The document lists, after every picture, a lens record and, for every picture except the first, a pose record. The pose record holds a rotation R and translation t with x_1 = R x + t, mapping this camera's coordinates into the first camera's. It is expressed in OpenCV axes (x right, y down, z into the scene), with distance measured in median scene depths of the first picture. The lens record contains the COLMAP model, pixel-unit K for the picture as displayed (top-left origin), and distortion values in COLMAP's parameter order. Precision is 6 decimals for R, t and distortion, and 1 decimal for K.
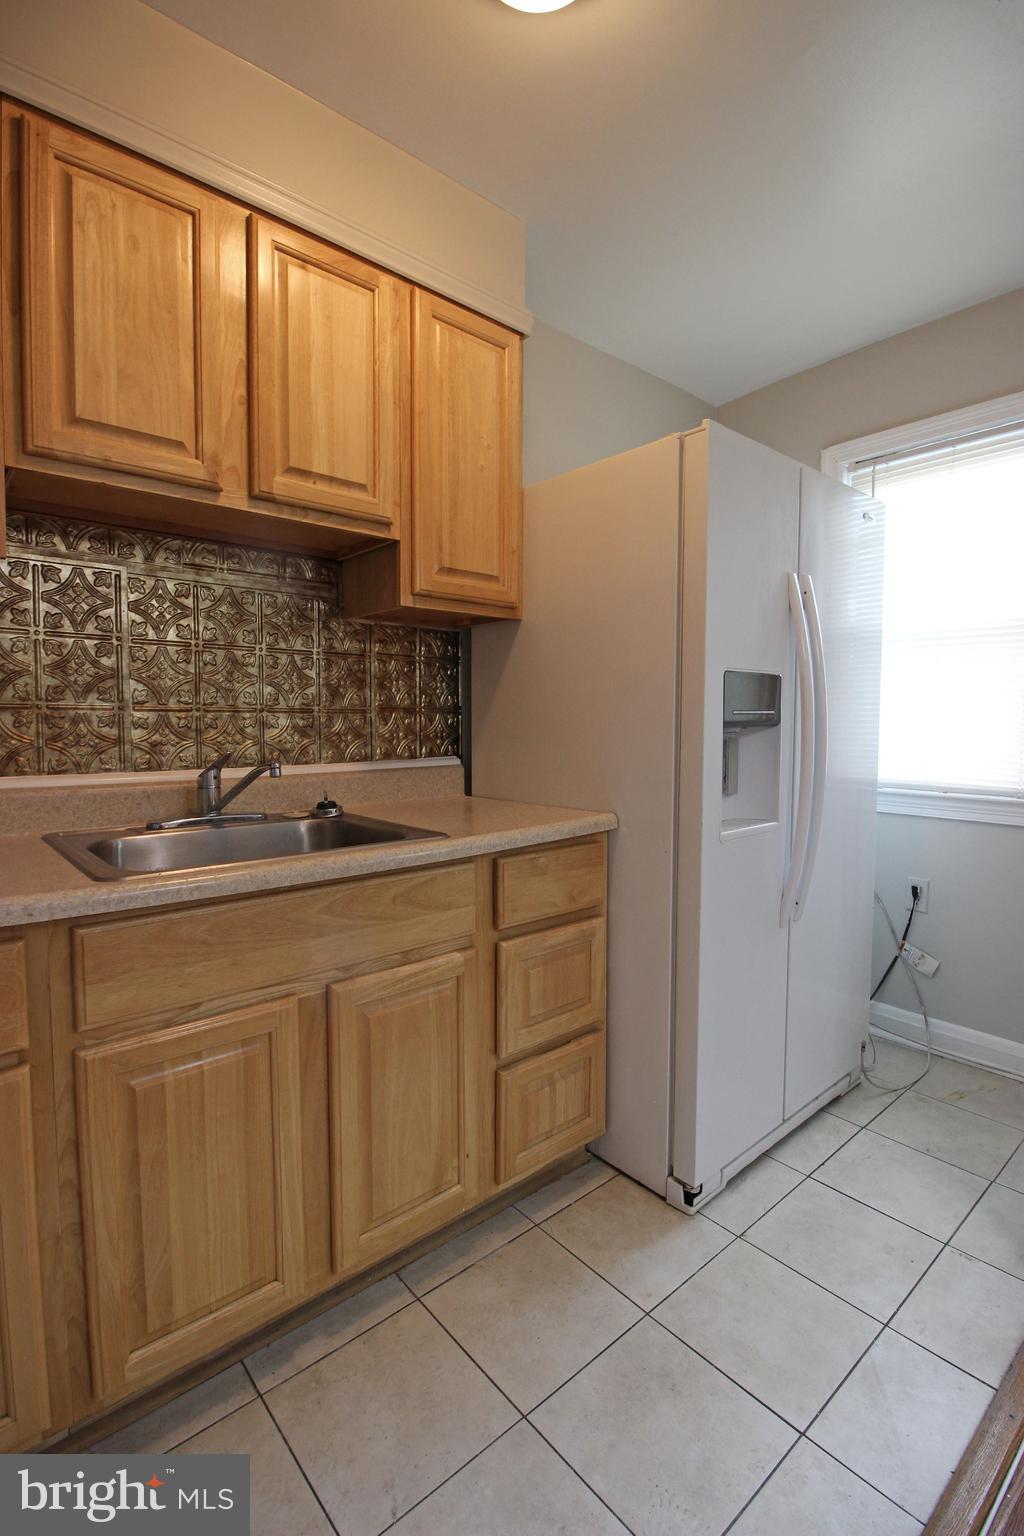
lens RADIAL K [[700.1, 0, 516.9], [0, 700.1, 765.4], [0, 0, 1]] dist [-0.034806, -0.001797]
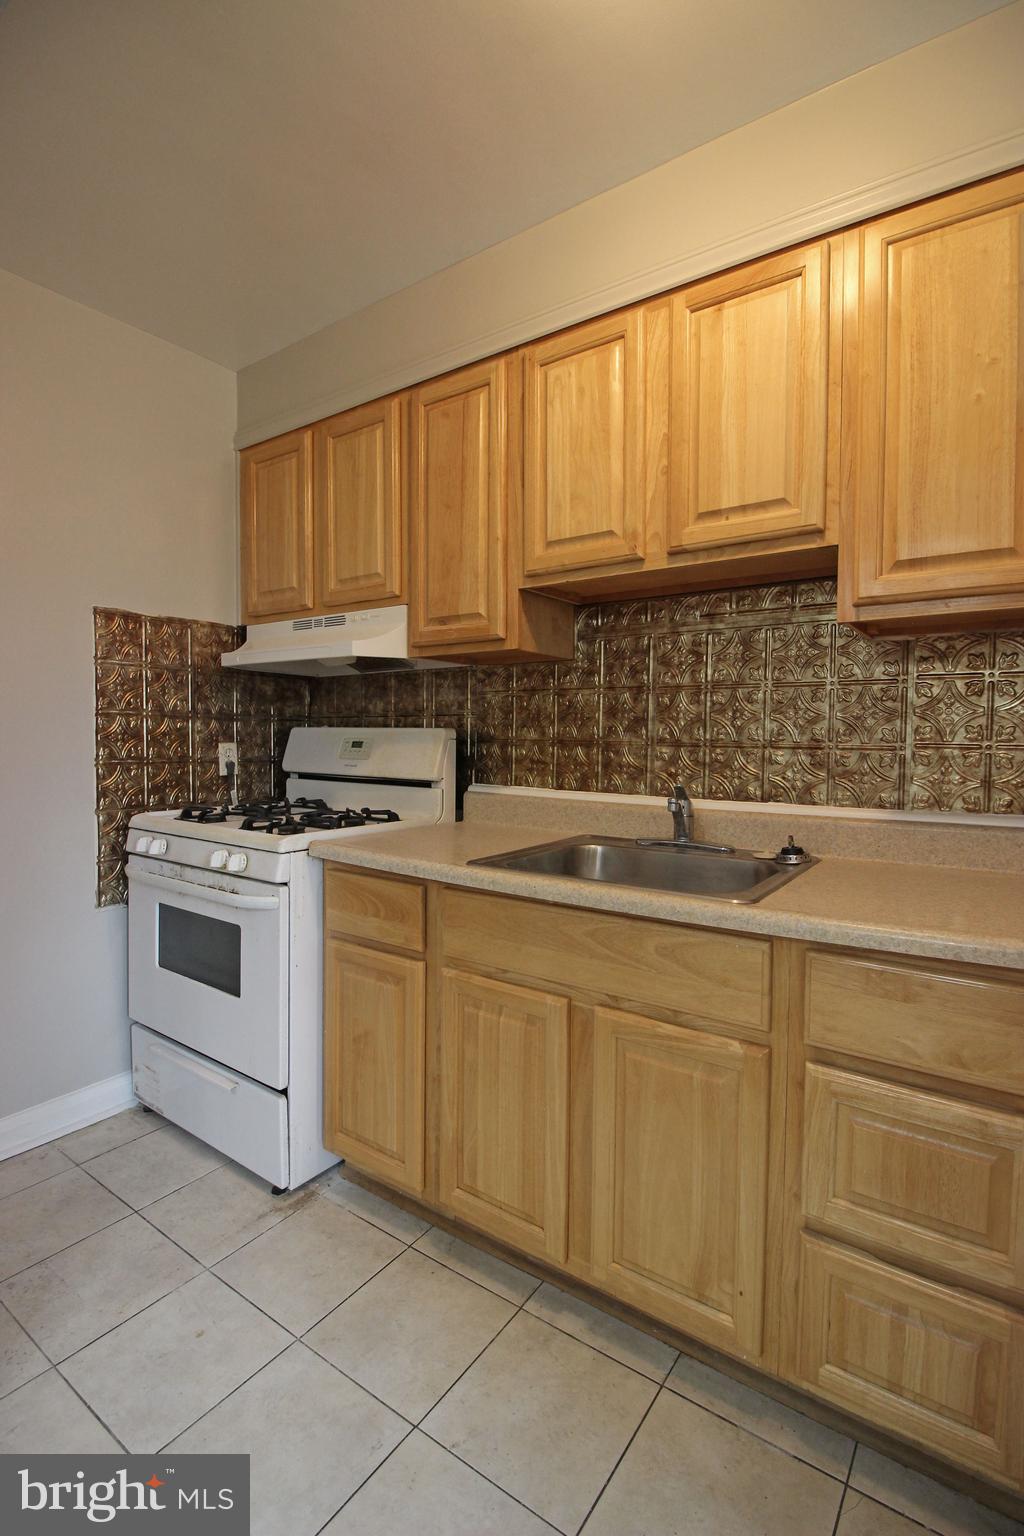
lens RADIAL K [[700.1, 0, 517.3], [0, 700.1, 767.5], [0, 0, 1]] dist [-0.034806, -0.001797]
pose [[0.230185, 0.042076, -0.972237, 0.613189], [-0.066318, 0.997421, 0.027464, -0.062285], [0.970884, 0.058155, 0.232382, 0.502763]]
